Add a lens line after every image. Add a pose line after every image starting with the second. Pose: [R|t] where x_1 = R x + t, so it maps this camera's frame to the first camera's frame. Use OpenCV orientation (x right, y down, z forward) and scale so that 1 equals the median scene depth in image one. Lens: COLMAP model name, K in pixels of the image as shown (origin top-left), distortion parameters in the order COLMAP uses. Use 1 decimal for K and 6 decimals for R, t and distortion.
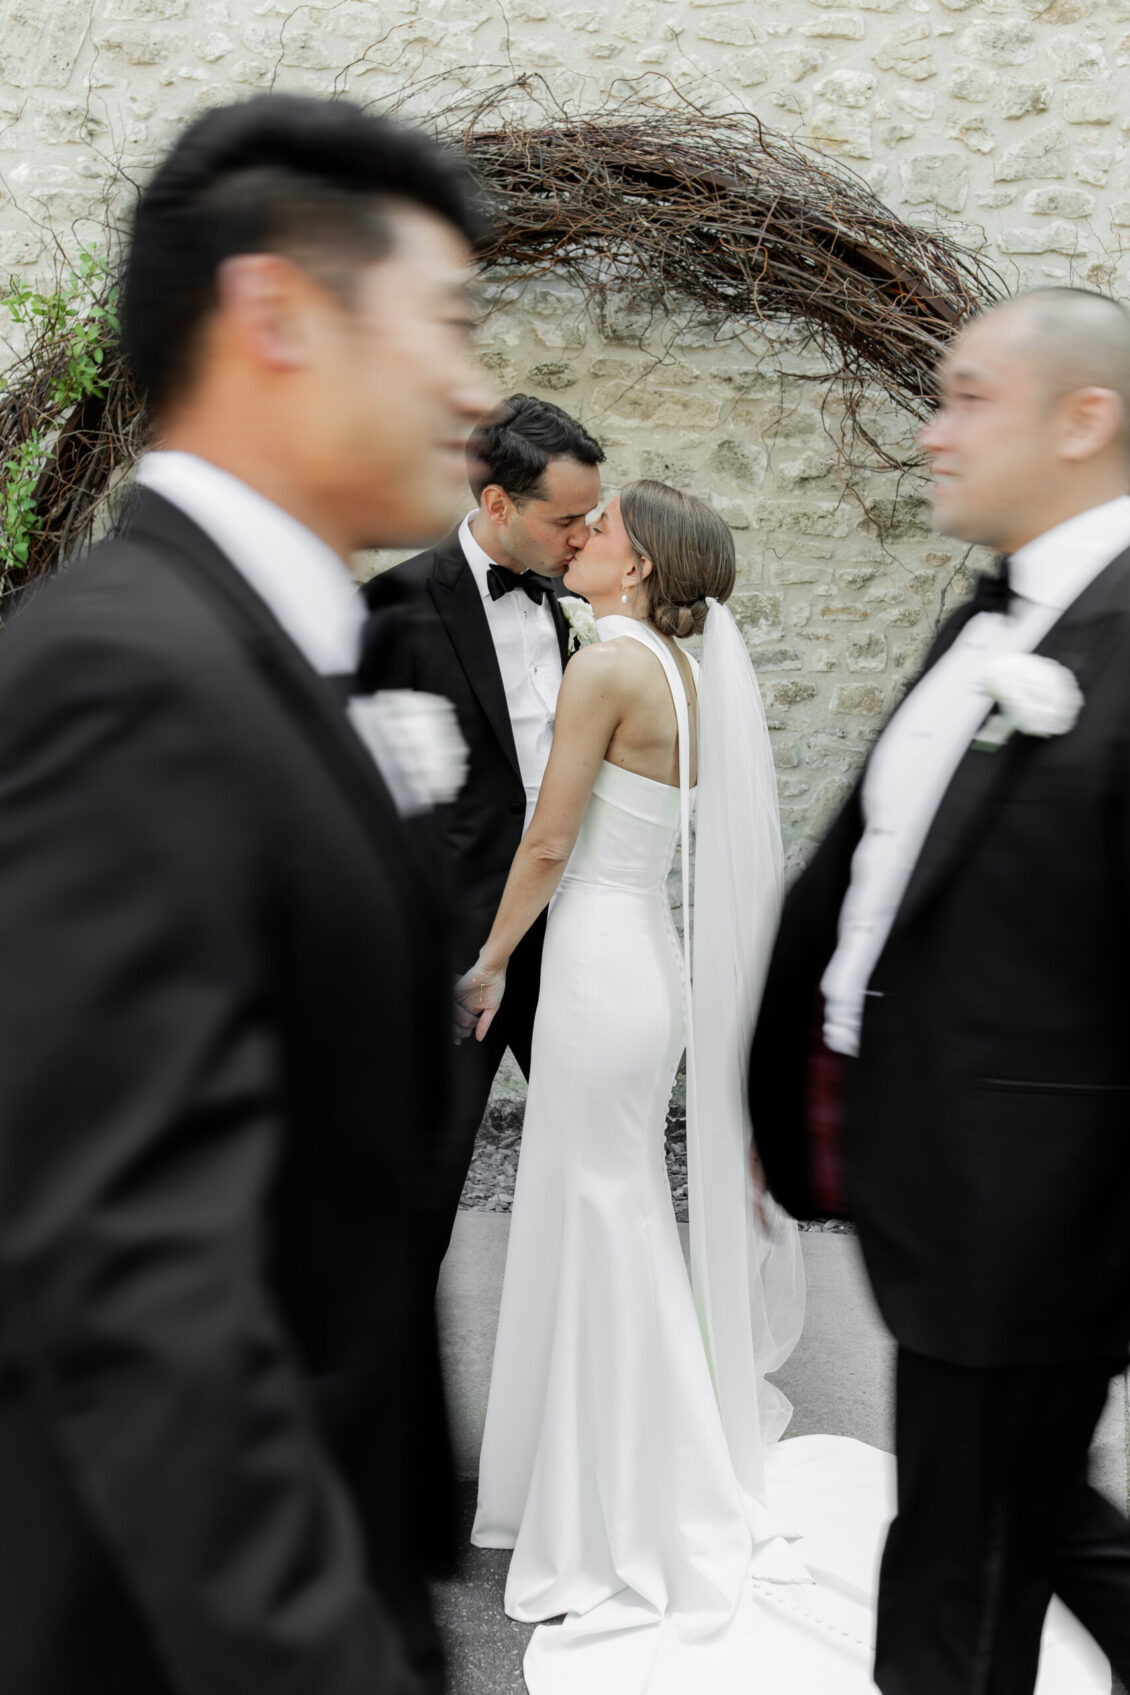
lens RADIAL K [[1671.6, 0, 604.1], [0, 1671.6, 784.2], [0, 0, 1]] dist [0.009419, 0.000000]
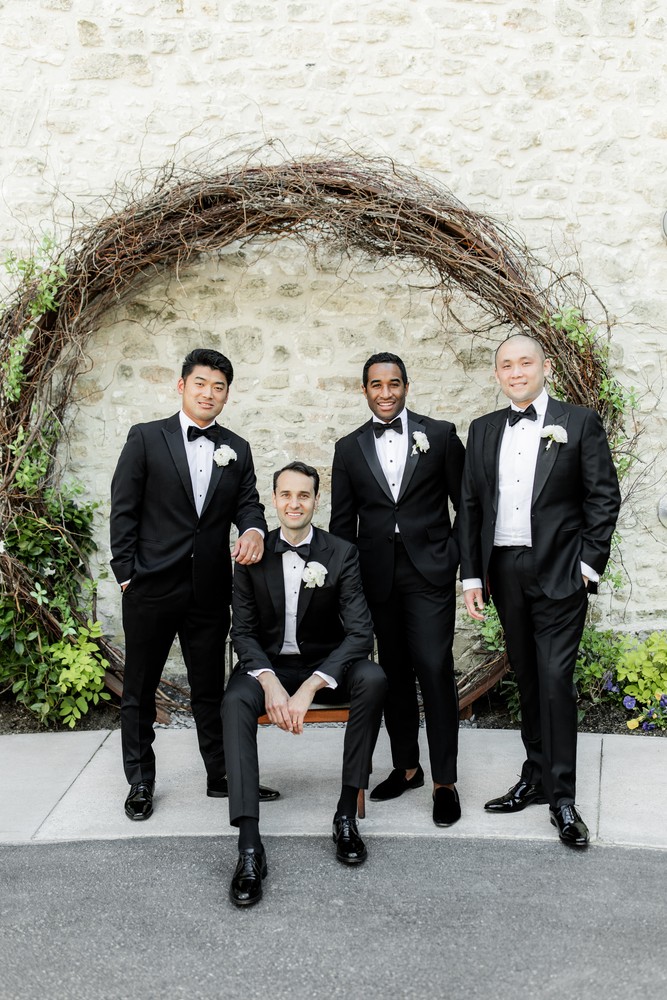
lens RADIAL K [[998.8, 0, 364.5], [0, 998.8, 497.9], [0, 0, 1]] dist [0.013155, 0.000000]
pose [[0.997896, -0.042657, 0.048824, -0.012155], [0.043472, 0.998930, -0.015759, 0.013582], [-0.048100, 0.017848, 0.998683, -0.136995]]
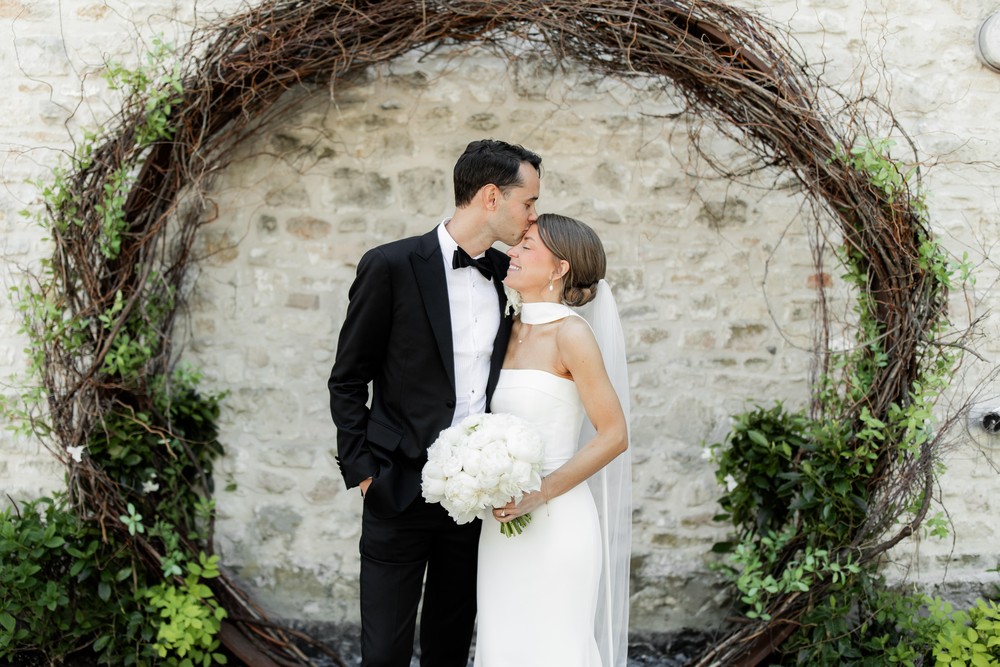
lens RADIAL K [[998.8, 0, 498.8], [0, 998.8, 330.0], [0, 0, 1]] dist [0.013155, 0.000000]
pose [[0.999803, -0.018956, -0.005941, -0.015491], [0.018590, 0.998225, -0.056572, -0.013122], [0.007003, 0.056450, 0.998381, 0.142812]]
